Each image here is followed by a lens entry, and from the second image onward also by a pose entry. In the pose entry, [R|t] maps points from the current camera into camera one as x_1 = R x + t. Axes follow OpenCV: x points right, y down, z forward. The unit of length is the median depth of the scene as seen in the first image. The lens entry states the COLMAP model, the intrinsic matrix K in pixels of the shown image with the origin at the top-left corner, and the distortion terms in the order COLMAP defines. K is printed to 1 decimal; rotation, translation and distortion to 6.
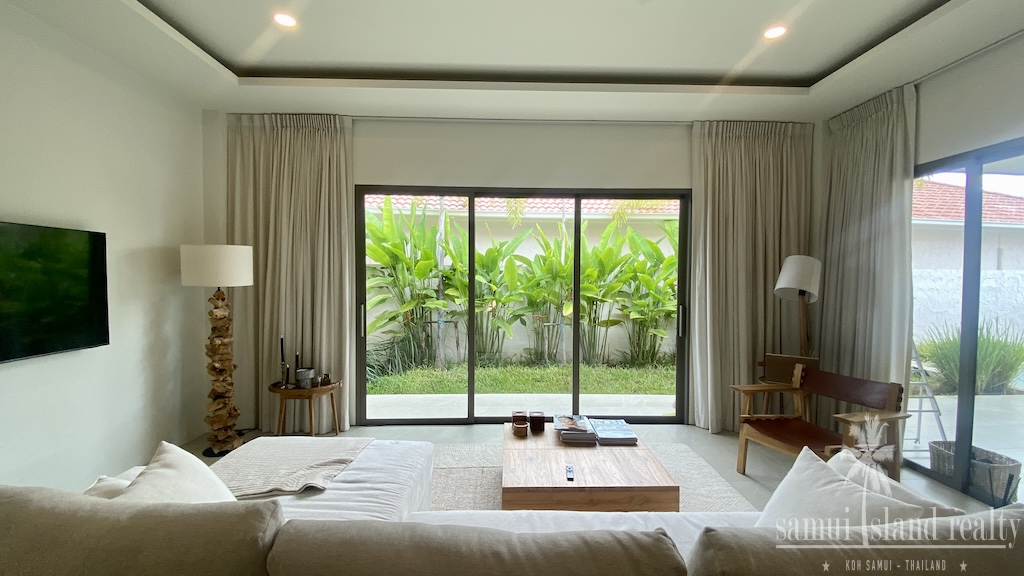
lens RADIAL K [[416.0, 0, 508.9], [0, 416.0, 283.5], [0, 0, 1]] dist [-0.002862, -0.000343]
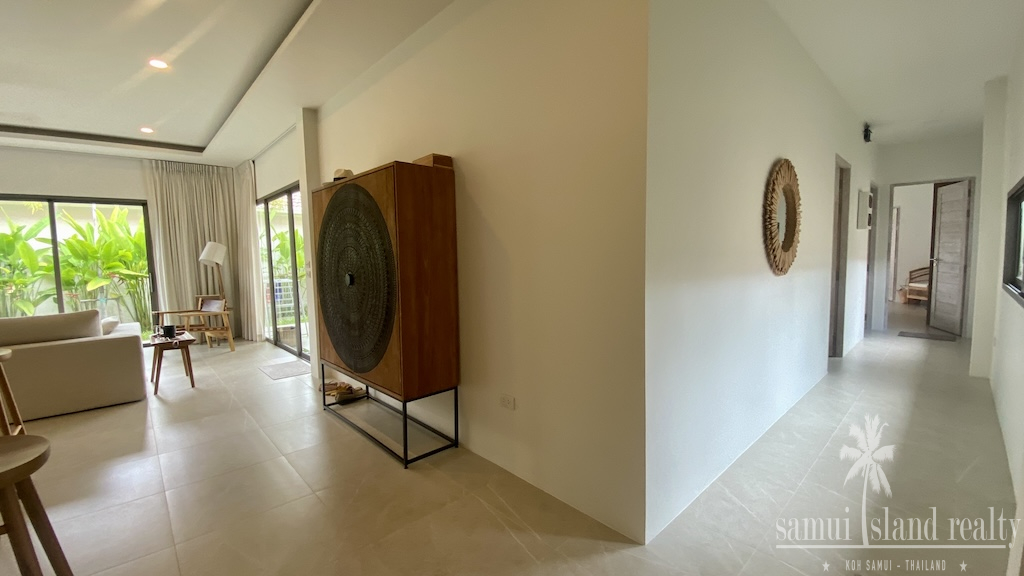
lens RADIAL K [[416.0, 0, 510.5], [0, 416.0, 287.0], [0, 0, 1]] dist [-0.002862, -0.000343]
pose [[0.751460, -0.080836, 0.654808, 0.223015], [0.037844, 0.996113, 0.079540, 0.017778], [-0.658692, -0.034990, 0.751598, -0.616552]]
